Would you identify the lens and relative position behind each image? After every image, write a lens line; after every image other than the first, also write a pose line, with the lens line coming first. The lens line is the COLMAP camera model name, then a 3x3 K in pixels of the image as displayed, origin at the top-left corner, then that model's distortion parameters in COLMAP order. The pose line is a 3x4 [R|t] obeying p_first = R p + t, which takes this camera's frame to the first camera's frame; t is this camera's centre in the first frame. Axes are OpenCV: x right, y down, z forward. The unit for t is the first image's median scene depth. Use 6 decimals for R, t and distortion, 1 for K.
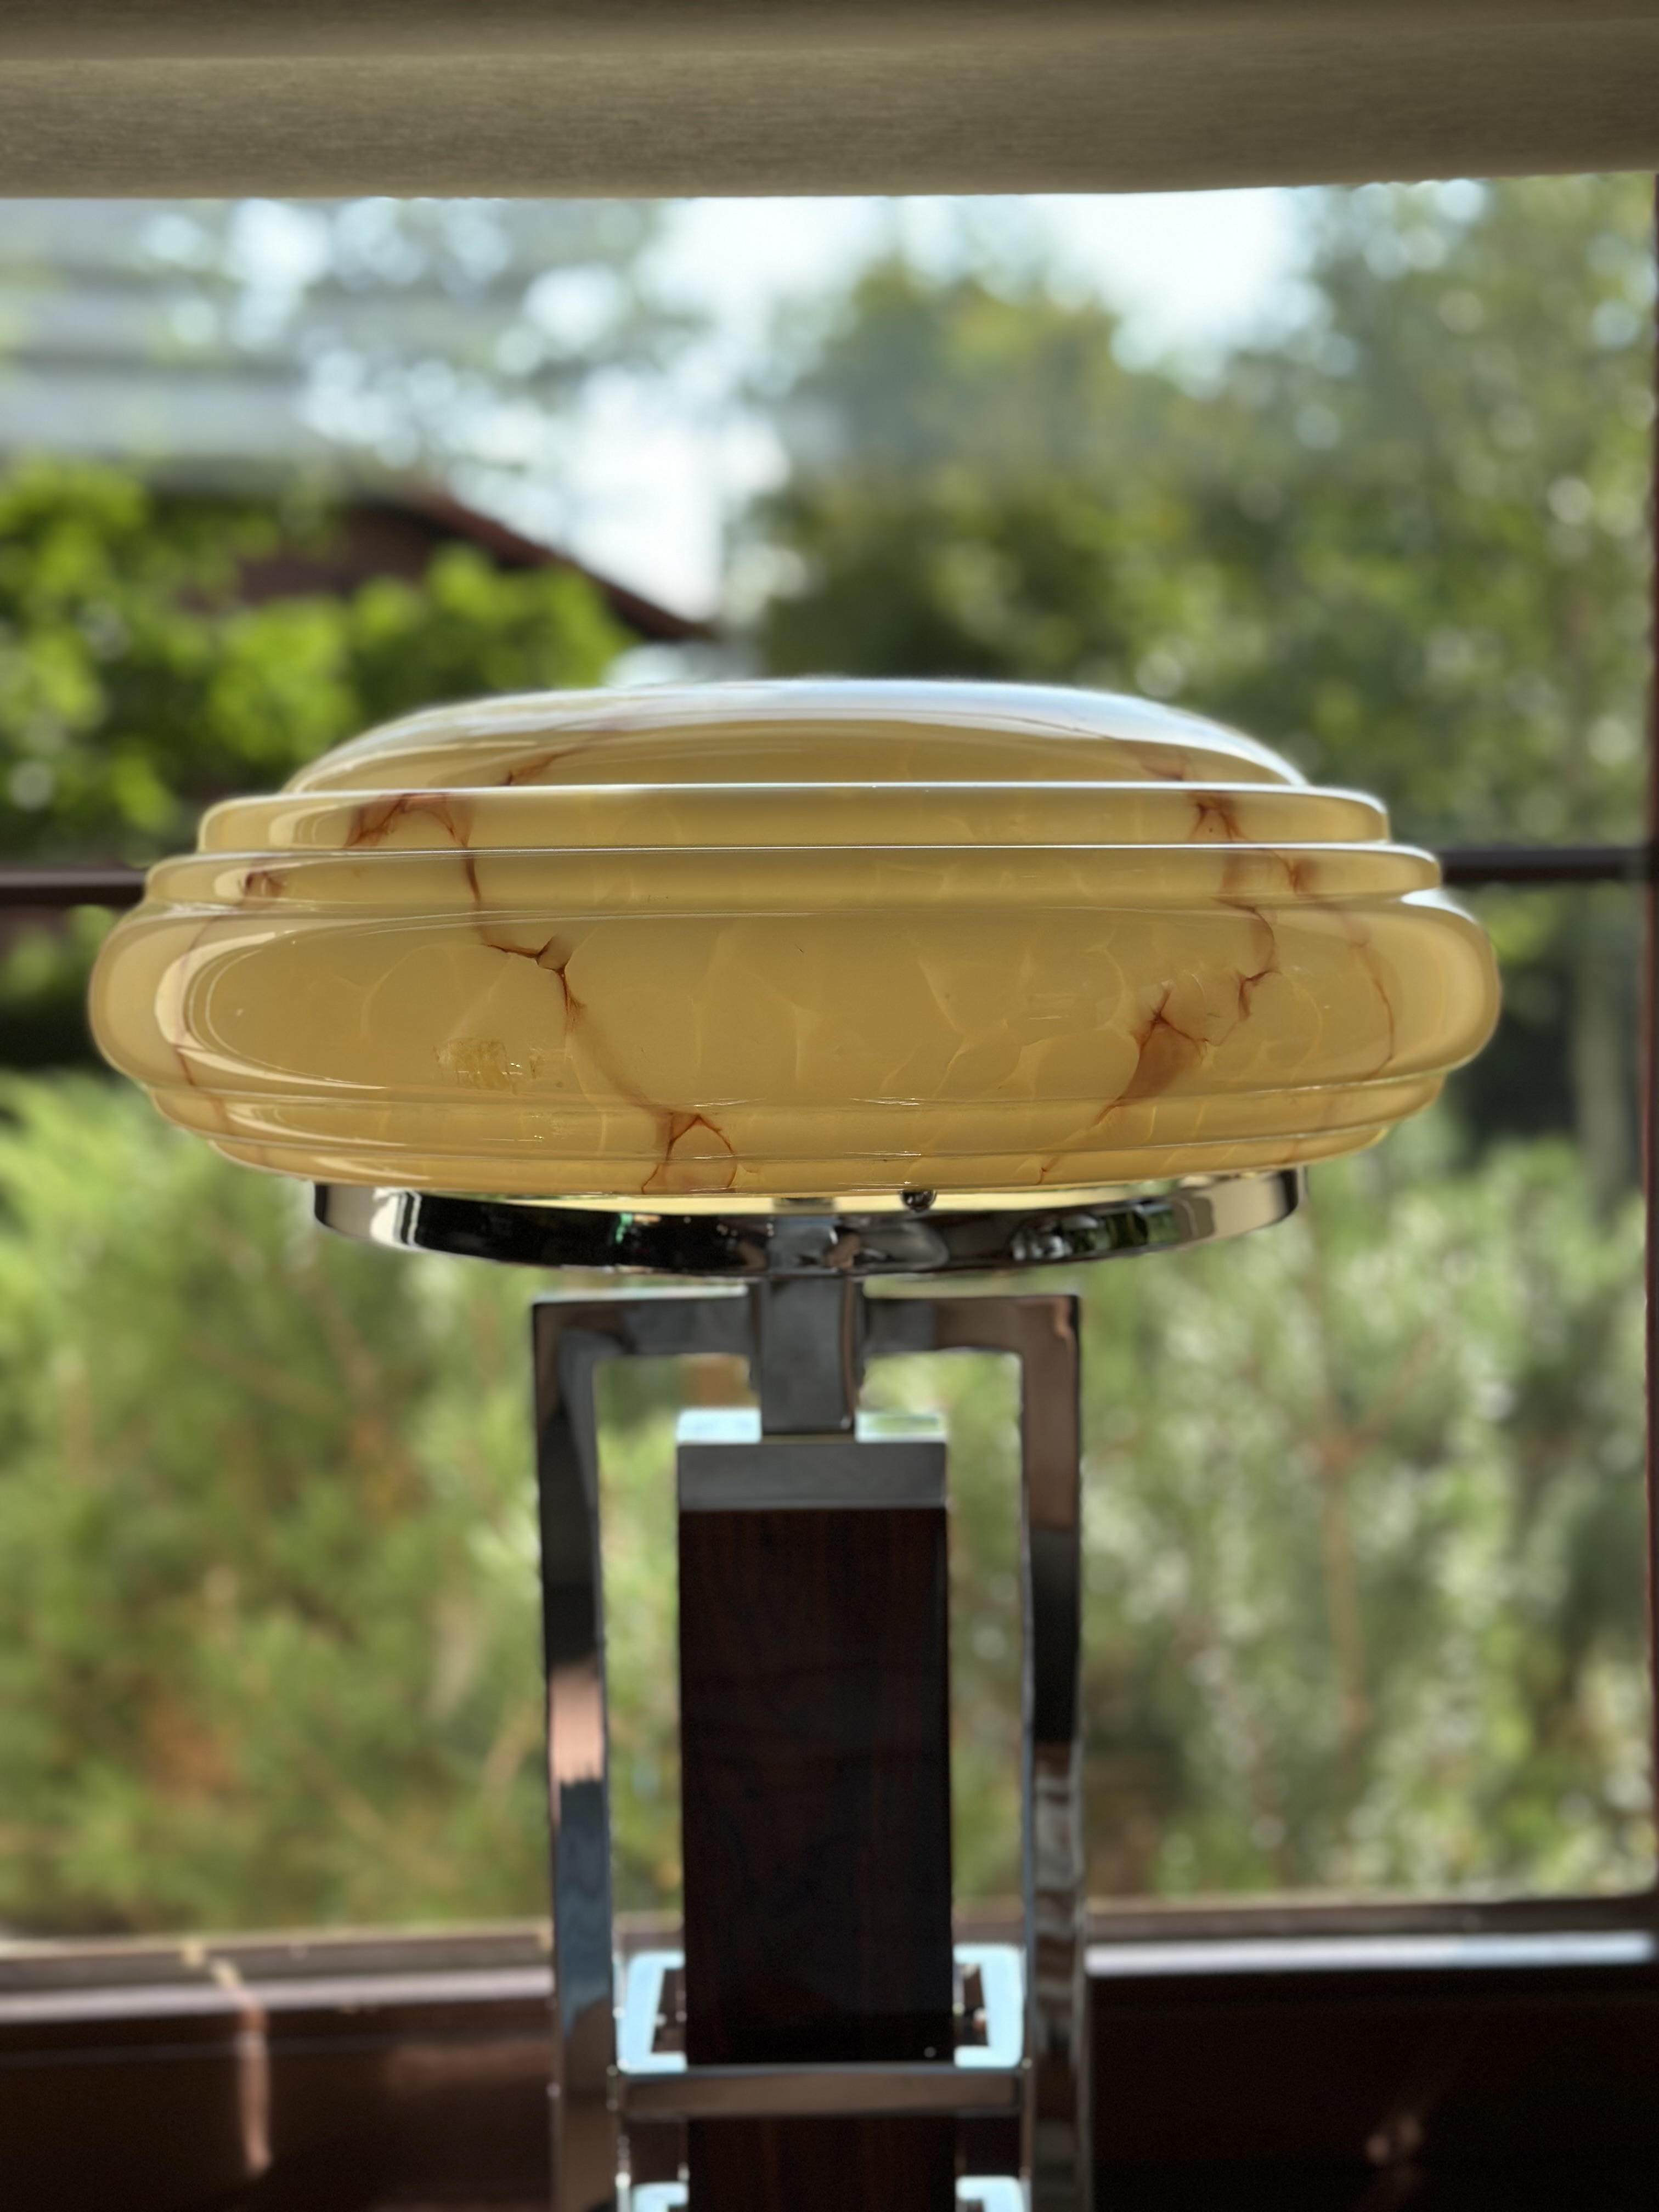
lens RADIAL K [[3104.4, 0, 834.8], [0, 3104.4, 1107.1], [0, 0, 1]] dist [0.119254, 0.000000]
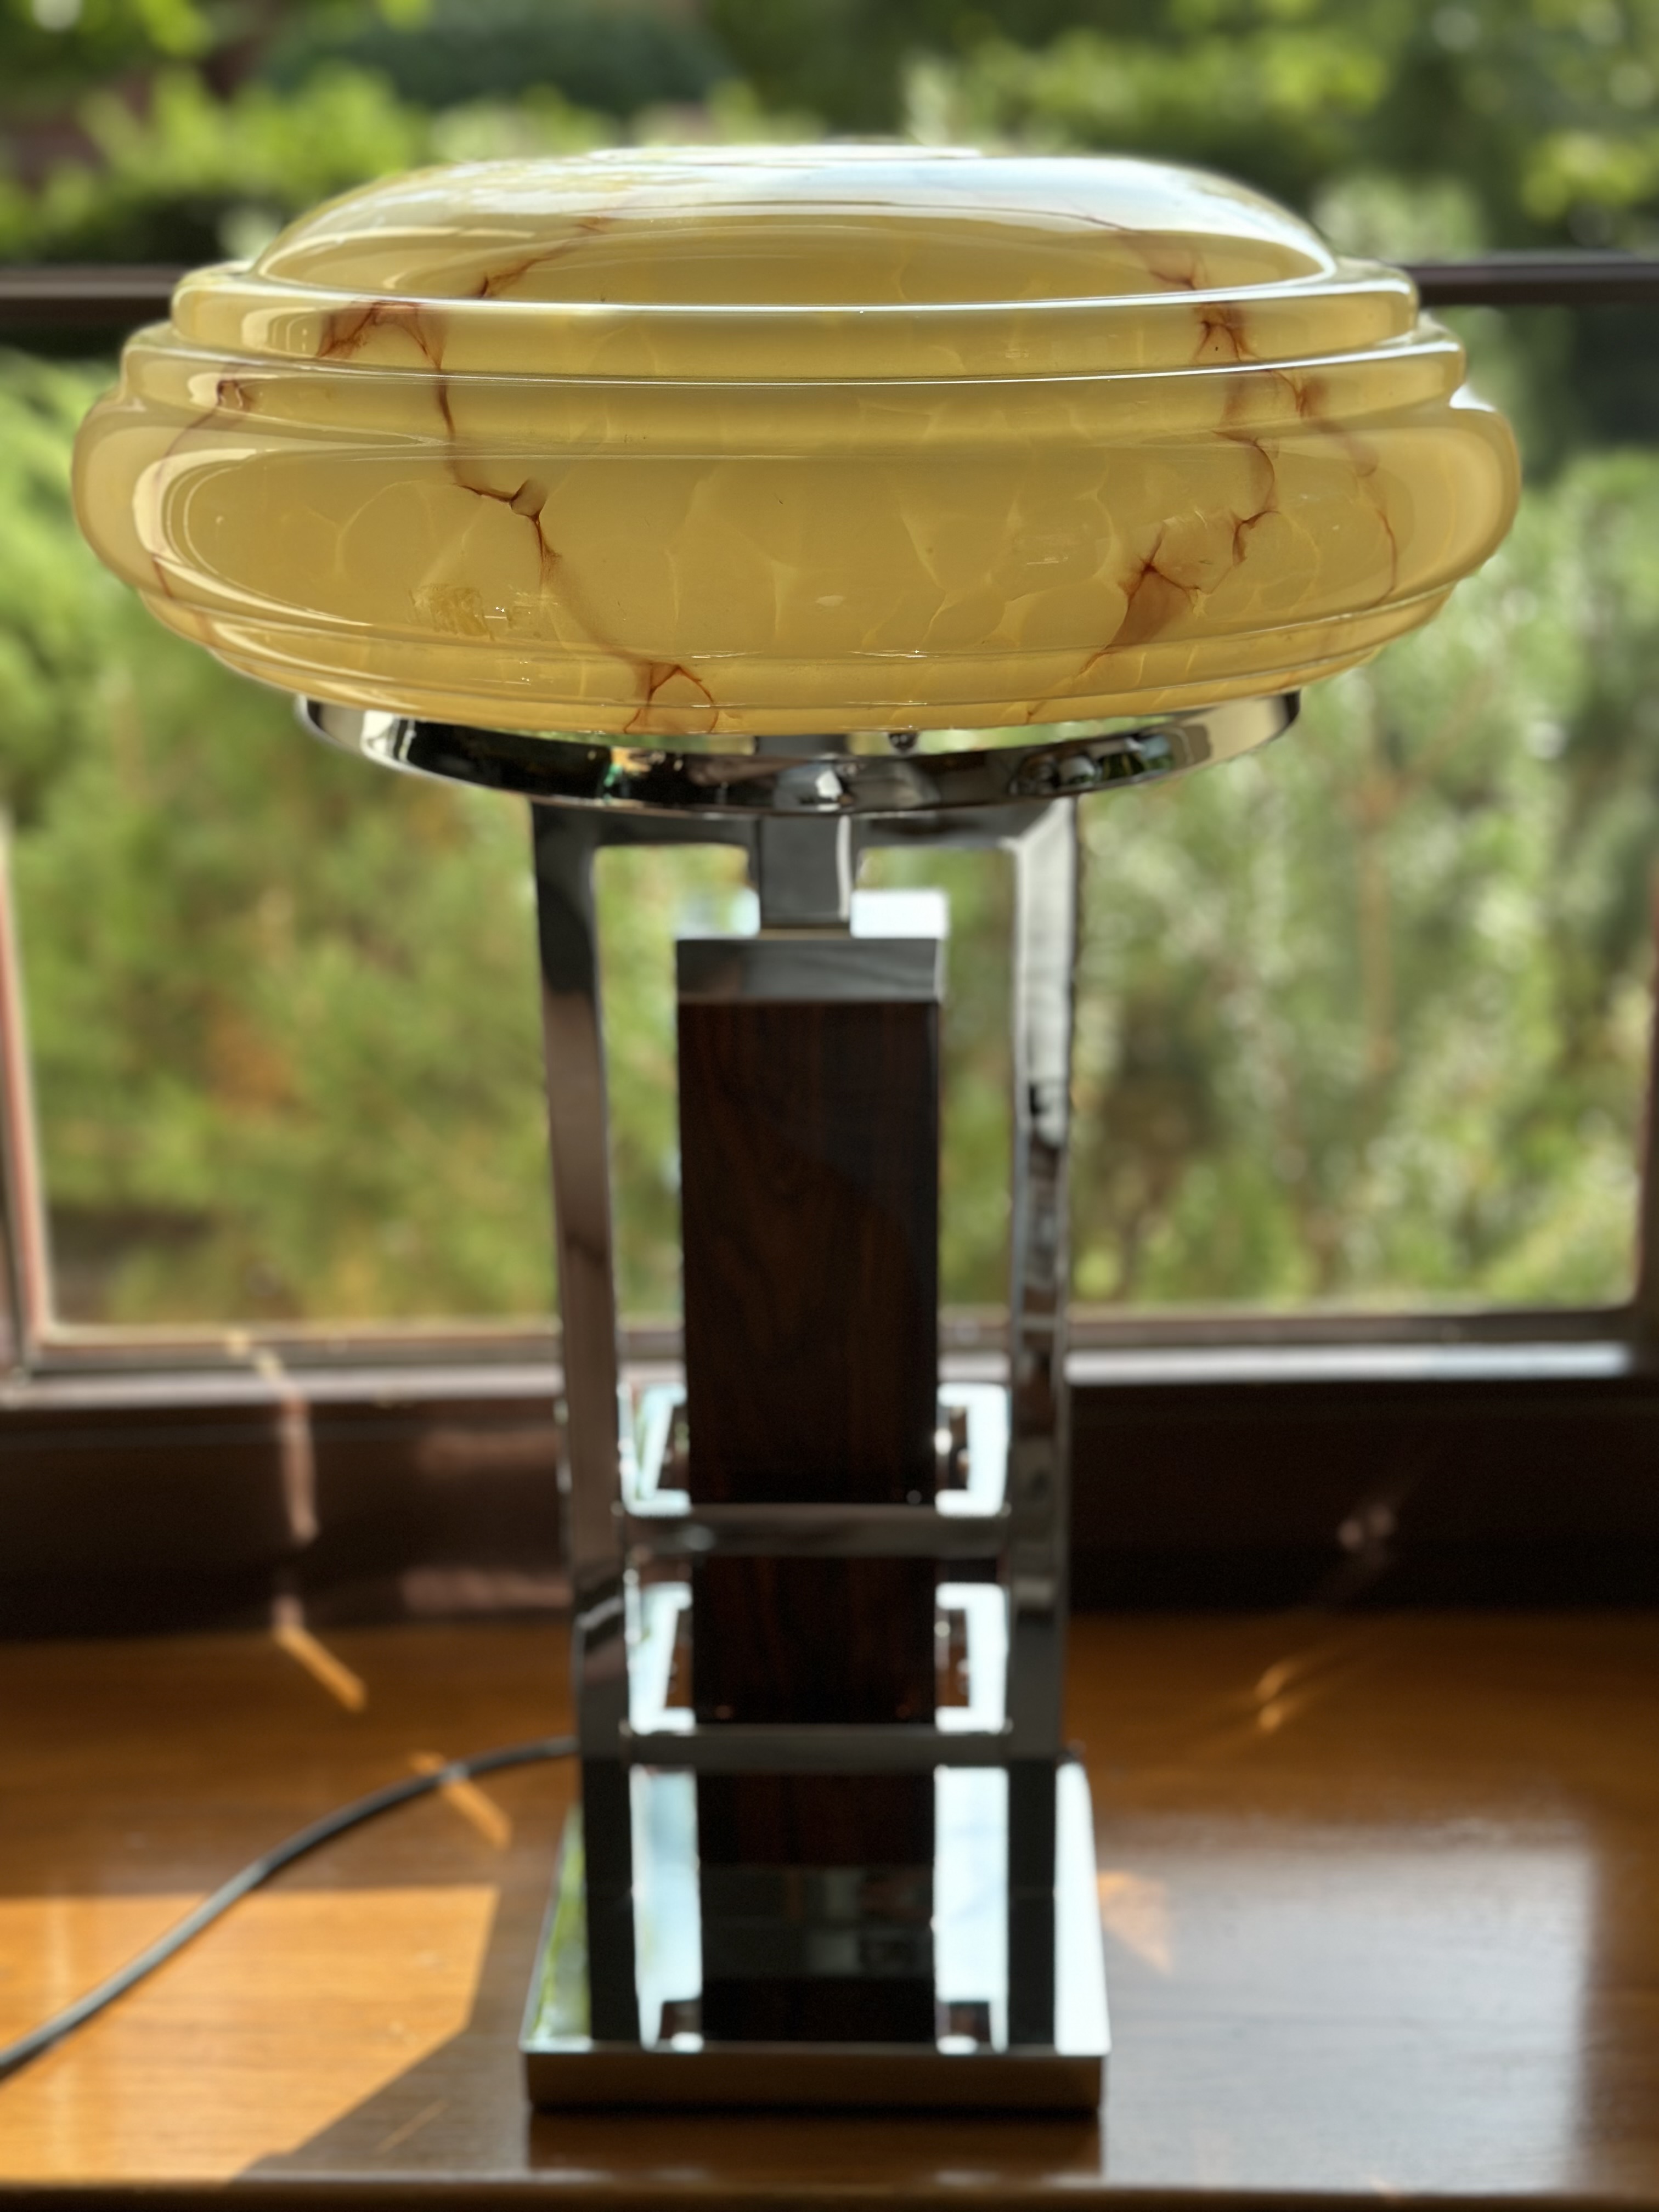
lens RADIAL K [[3104.4, 0, 820.9], [0, 3104.4, 1116.2], [0, 0, 1]] dist [0.119254, 0.000000]
pose [[0.999566, 0.015598, -0.024979, 0.018261], [-0.009111, 0.970394, 0.241356, -0.062231], [0.028004, -0.241024, 0.970115, 0.003519]]
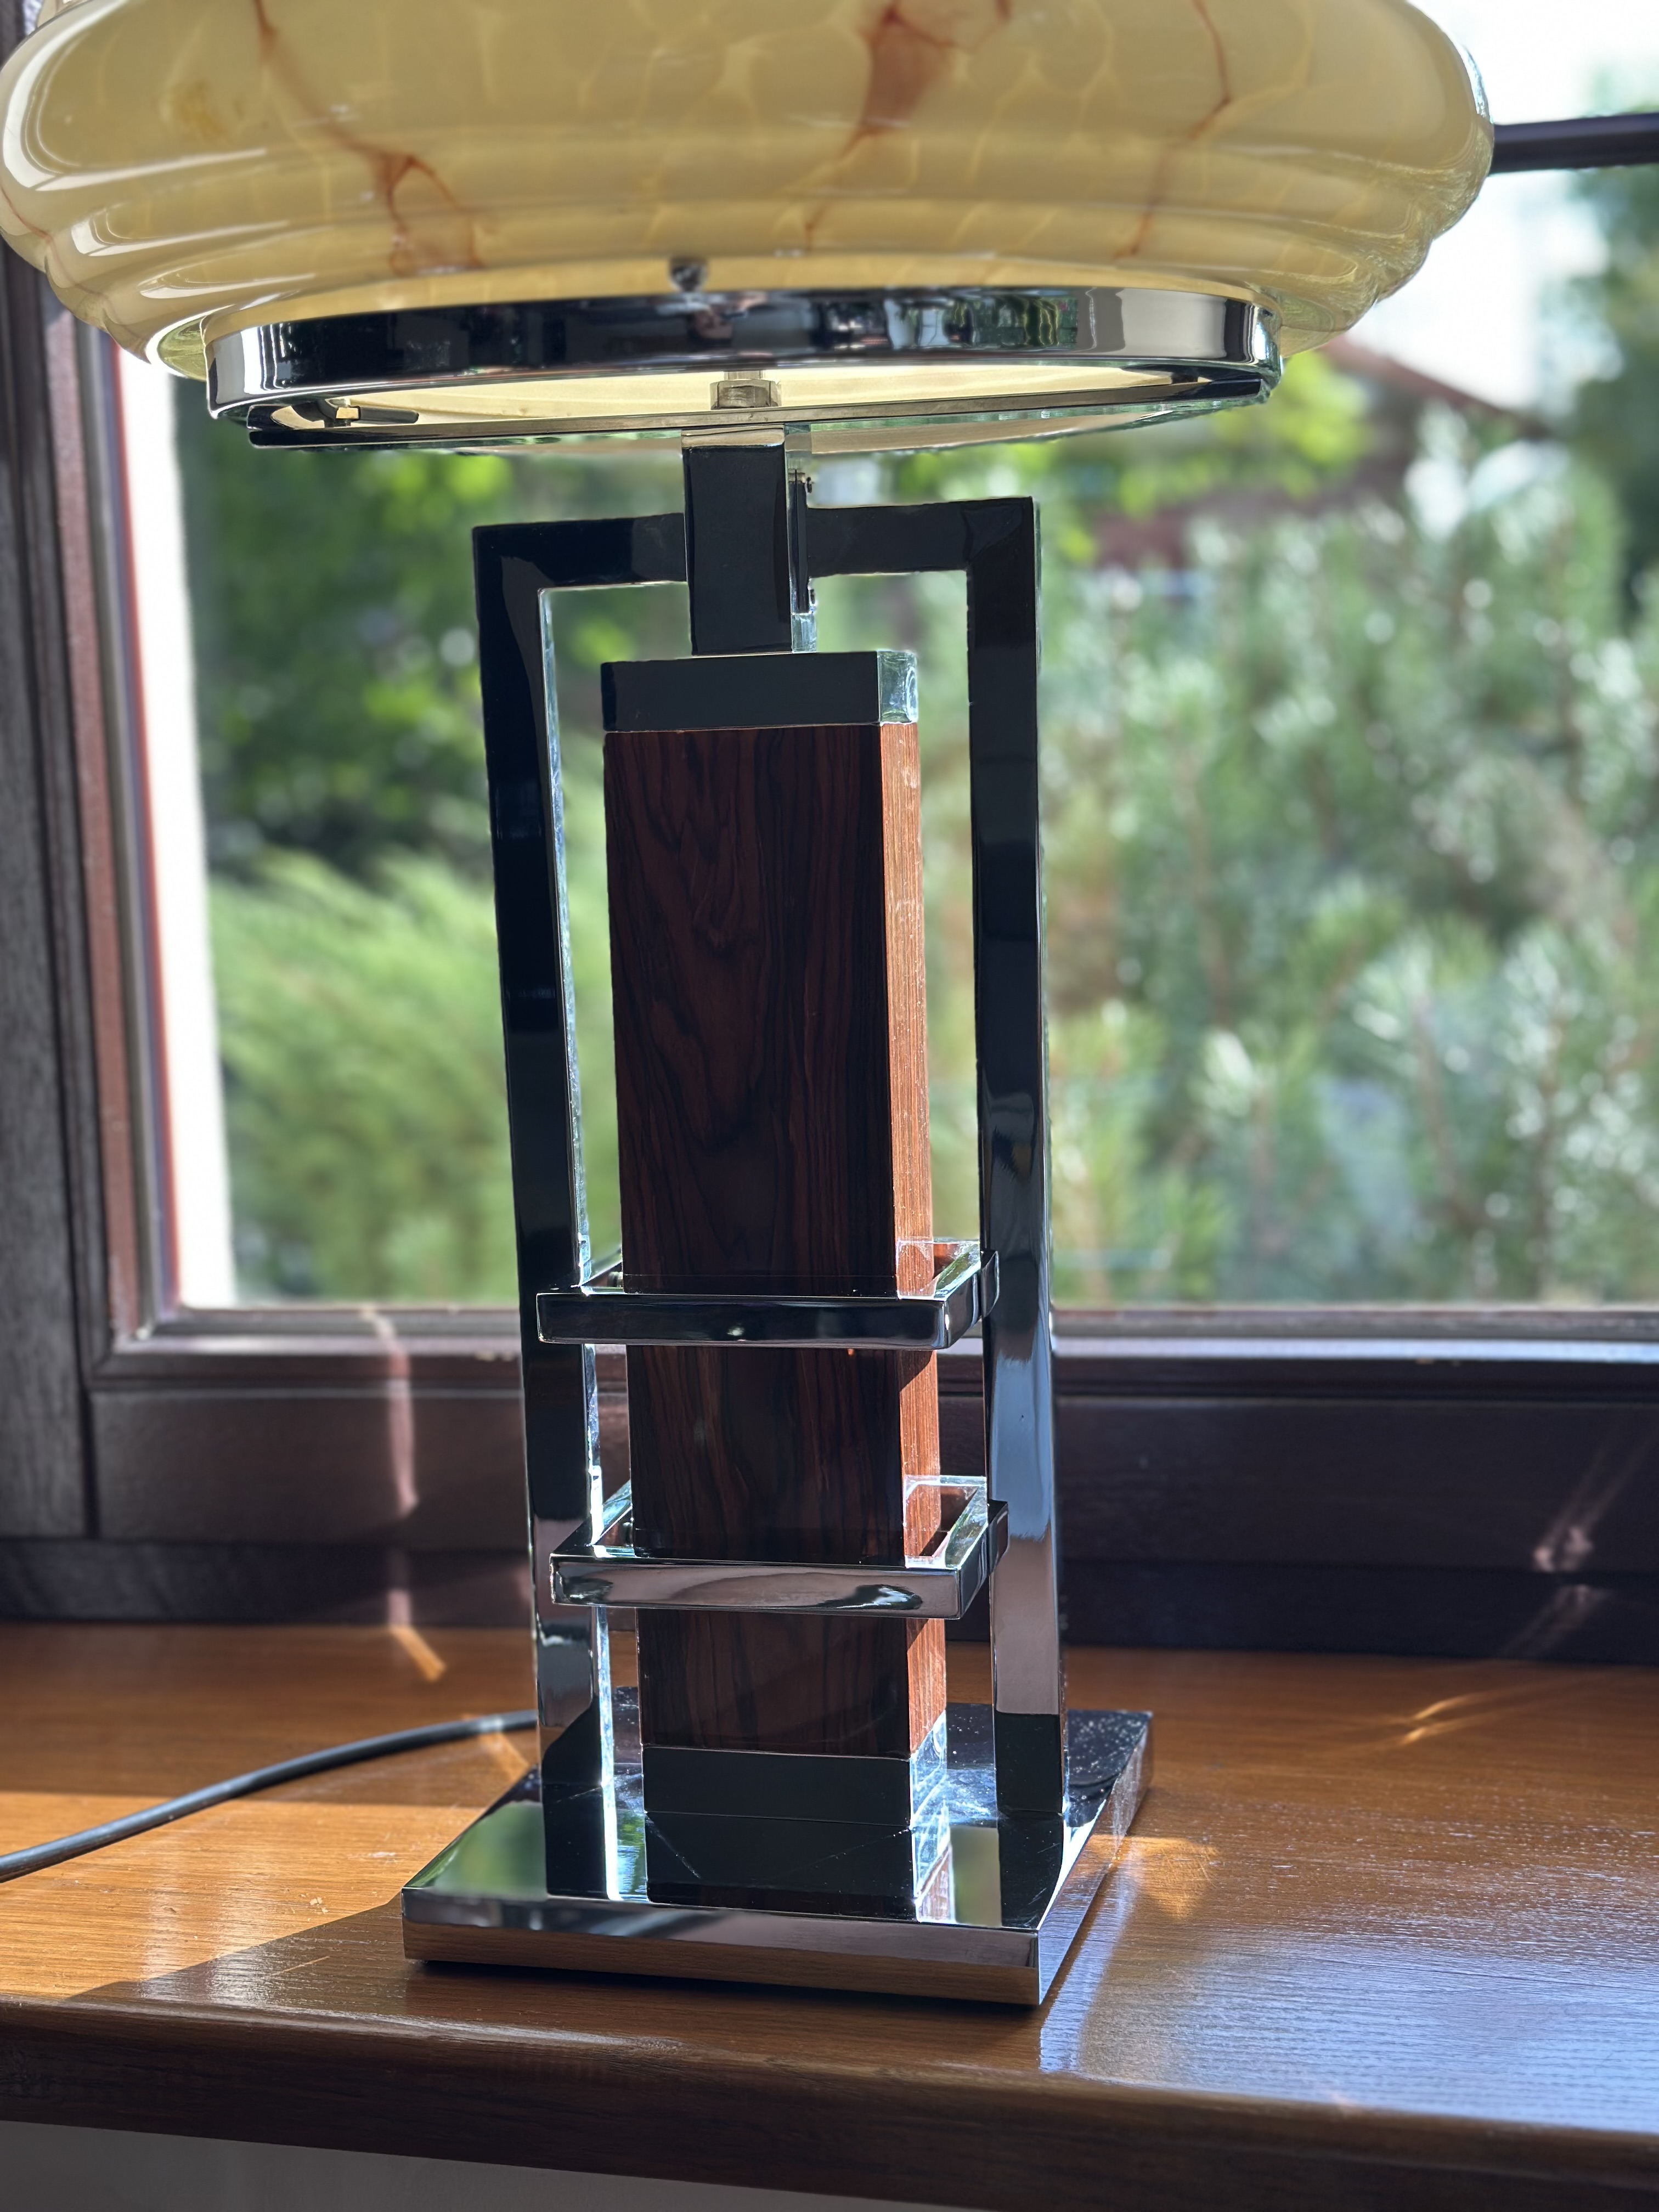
lens RADIAL K [[3104.4, 0, 817.5], [0, 3104.4, 1111.1], [0, 0, 1]] dist [0.119254, 0.000000]
pose [[0.964290, 0.016907, -0.264310, 0.210714], [-0.003116, 0.998615, 0.052512, 0.153410], [0.264832, -0.049813, 0.963007, 0.066966]]
